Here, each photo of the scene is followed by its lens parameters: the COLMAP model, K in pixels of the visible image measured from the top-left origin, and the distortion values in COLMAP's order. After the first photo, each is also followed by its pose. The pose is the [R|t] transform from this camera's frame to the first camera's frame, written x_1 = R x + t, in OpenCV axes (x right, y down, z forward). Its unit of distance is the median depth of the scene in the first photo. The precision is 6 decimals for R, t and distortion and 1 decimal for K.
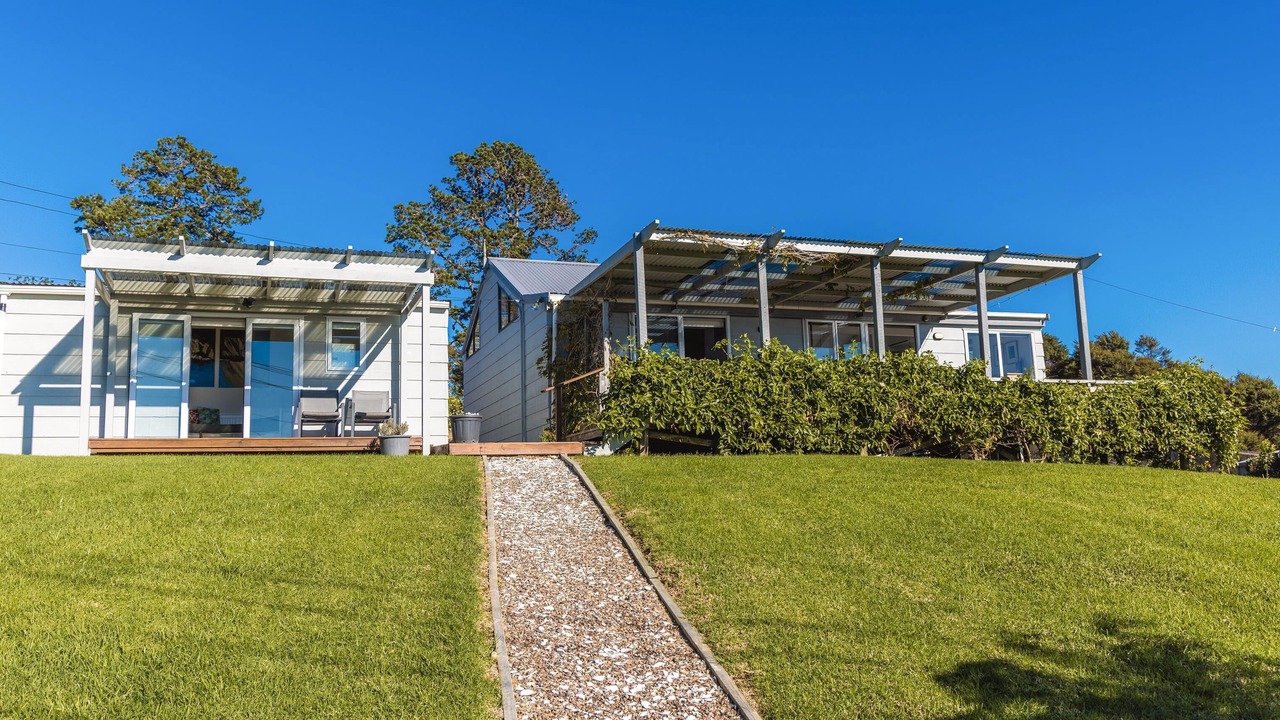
lens RADIAL K [[941.3, 0, 666.8], [0, 941.3, 360.0], [0, 0, 1]] dist [-0.016334, 0.011967]
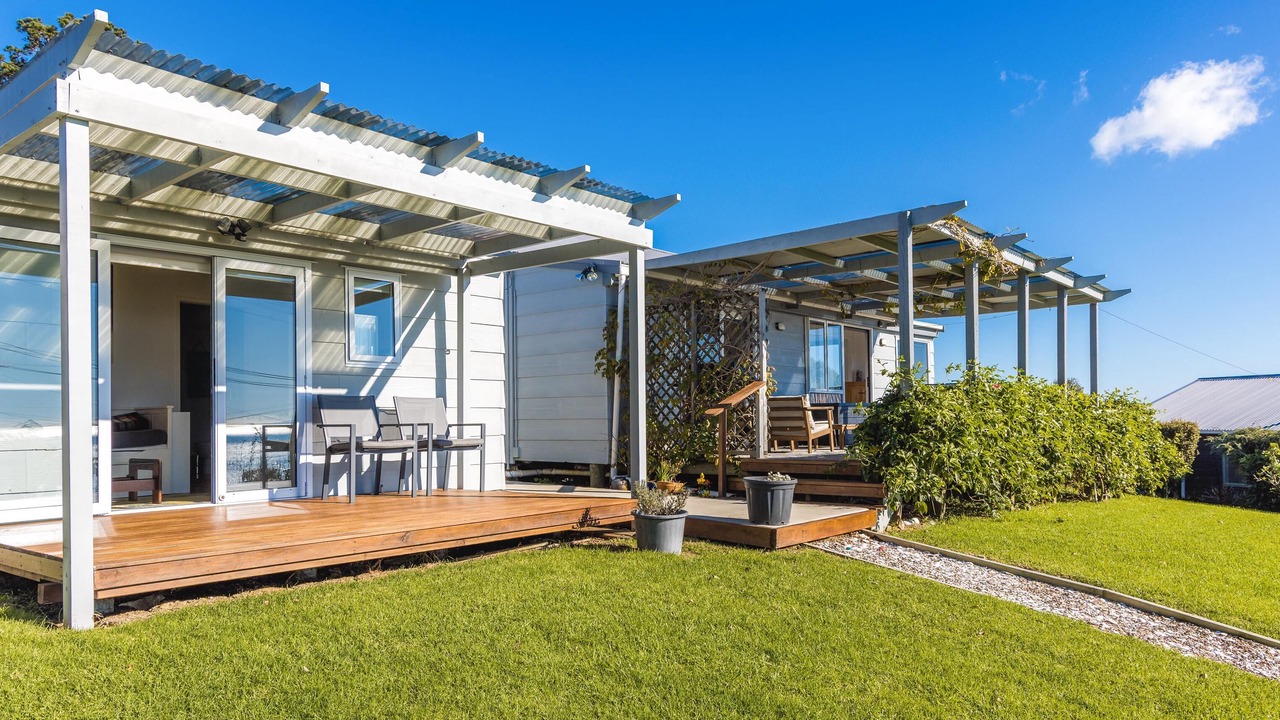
lens RADIAL K [[834.3, 0, 647.0], [0, 834.3, 399.3], [0, 0, 1]] dist [-0.018146, 0.007854]
pose [[0.877489, 0.036627, 0.478196, -0.443000], [-0.089521, 0.992064, 0.088286, -0.027295], [-0.471168, -0.120279, 0.873804, 0.453315]]
